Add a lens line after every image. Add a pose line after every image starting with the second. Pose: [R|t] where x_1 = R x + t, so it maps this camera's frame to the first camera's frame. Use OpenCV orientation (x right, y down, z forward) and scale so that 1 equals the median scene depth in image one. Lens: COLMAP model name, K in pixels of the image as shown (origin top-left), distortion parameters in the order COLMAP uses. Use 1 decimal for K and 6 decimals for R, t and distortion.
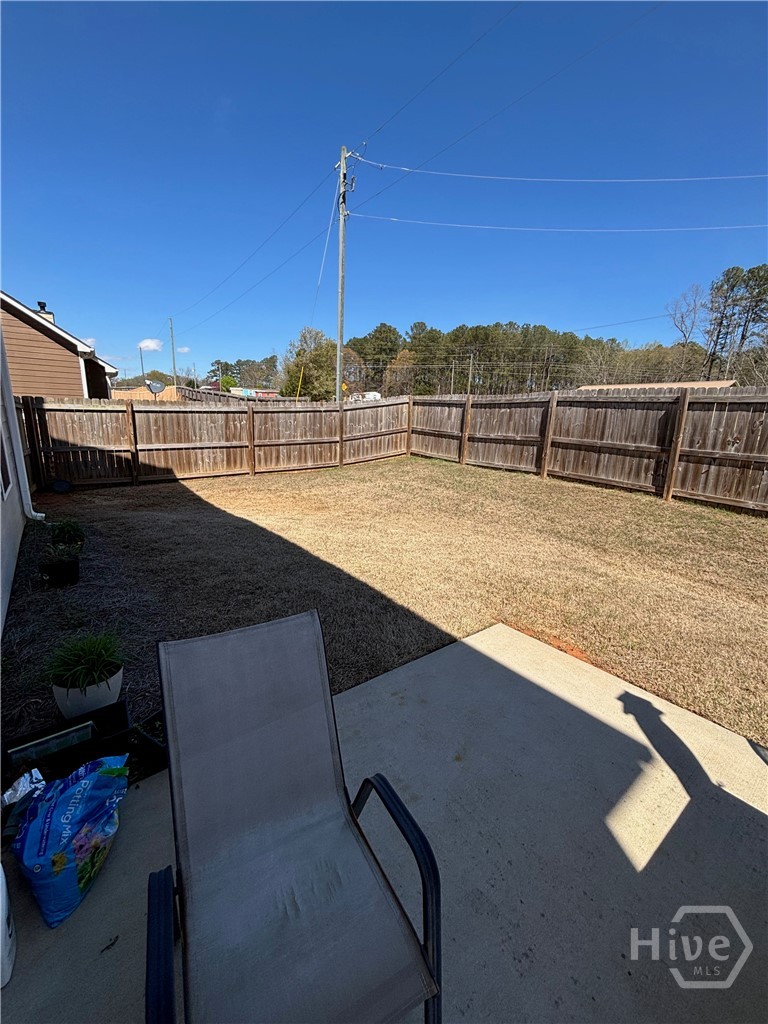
lens RADIAL K [[410.4, 0, 390.3], [0, 410.4, 509.6], [0, 0, 1]] dist [-0.009502, 0.000026]
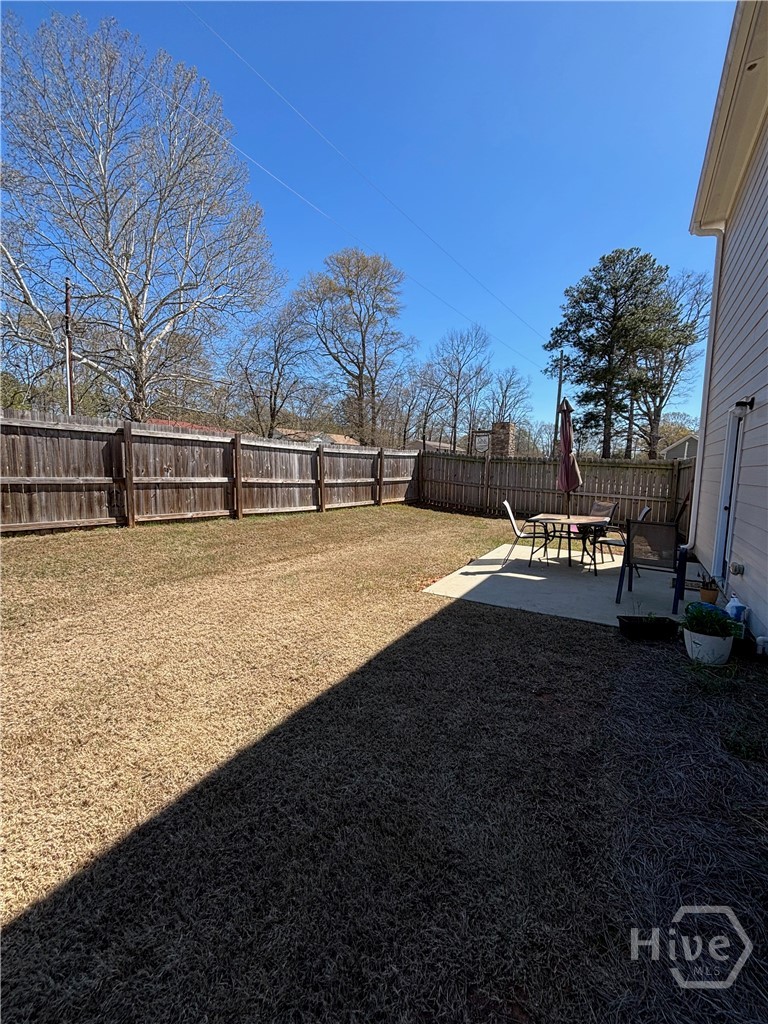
lens RADIAL K [[410.4, 0, 390.3], [0, 410.4, 509.6], [0, 0, 1]] dist [-0.009502, 0.000026]
pose [[-0.353308, -0.149138, 0.923543, -0.530687], [0.167009, 0.961297, 0.219126, -0.191809], [-0.920479, 0.231659, -0.314726, 0.736133]]
